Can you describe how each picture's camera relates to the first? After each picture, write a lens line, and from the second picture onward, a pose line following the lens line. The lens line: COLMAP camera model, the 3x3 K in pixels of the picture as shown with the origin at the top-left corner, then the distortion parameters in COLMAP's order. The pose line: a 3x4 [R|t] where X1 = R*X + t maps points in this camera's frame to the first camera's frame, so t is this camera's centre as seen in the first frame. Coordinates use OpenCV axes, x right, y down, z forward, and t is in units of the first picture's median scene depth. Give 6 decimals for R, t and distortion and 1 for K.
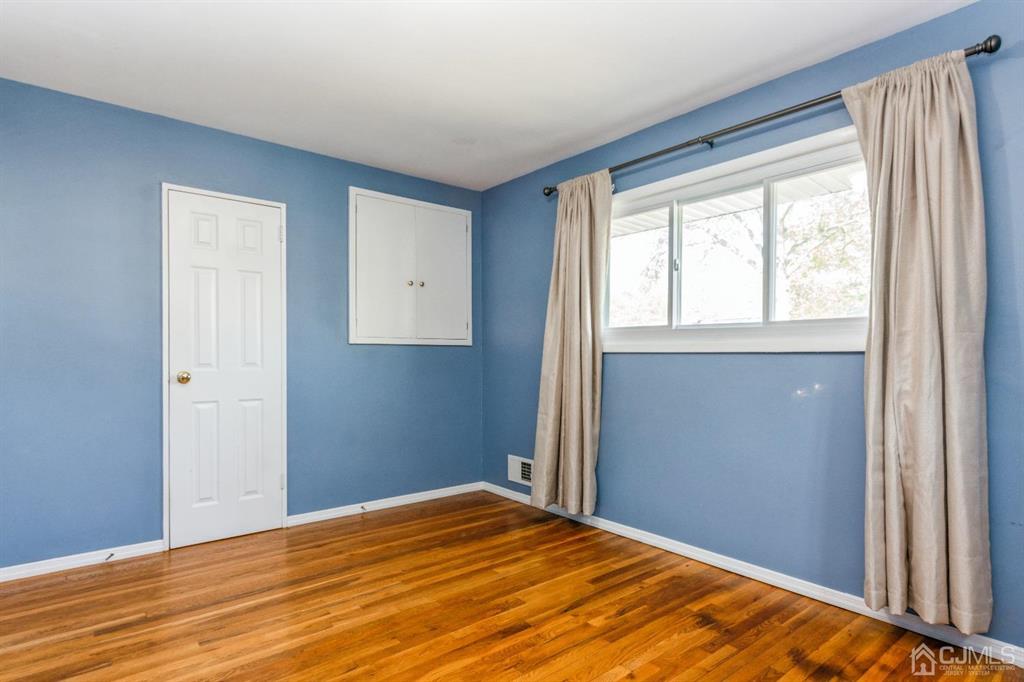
lens RADIAL K [[549.2, 0, 514.6], [0, 549.2, 353.2], [0, 0, 1]] dist [0.000180, -0.000729]
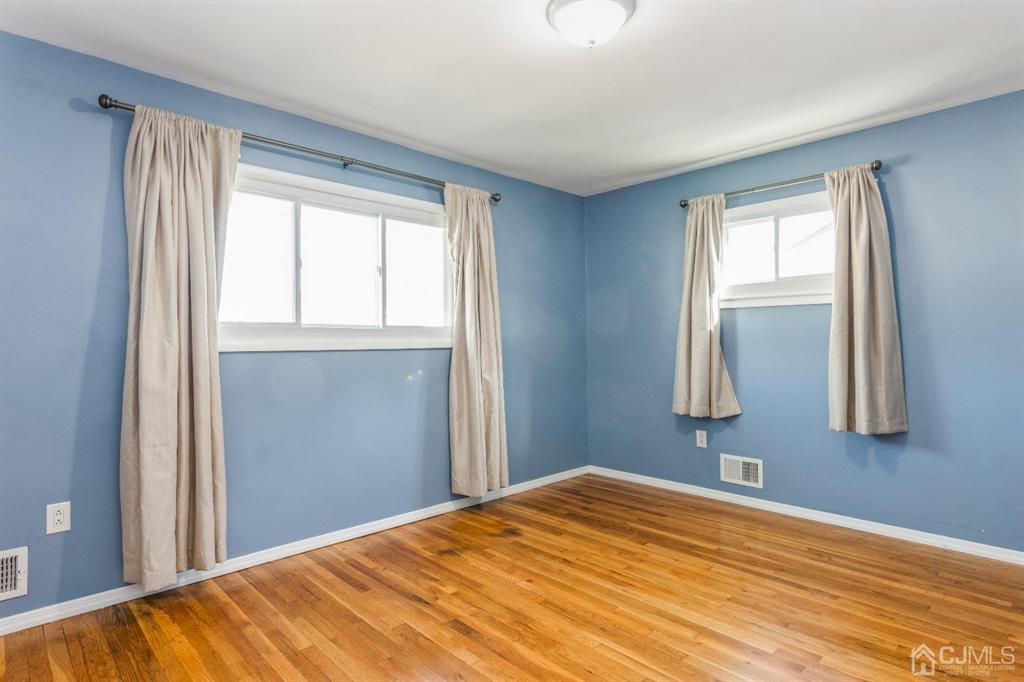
lens RADIAL K [[539.3, 0, 512.0], [0, 539.3, 341.0], [0, 0, 1]] dist [0.002637, -0.000733]
pose [[-0.077157, -0.005236, 0.997005, -0.837440], [0.000726, 0.999986, 0.005307, -0.030049], [-0.997019, 0.001133, -0.077153, 0.817837]]
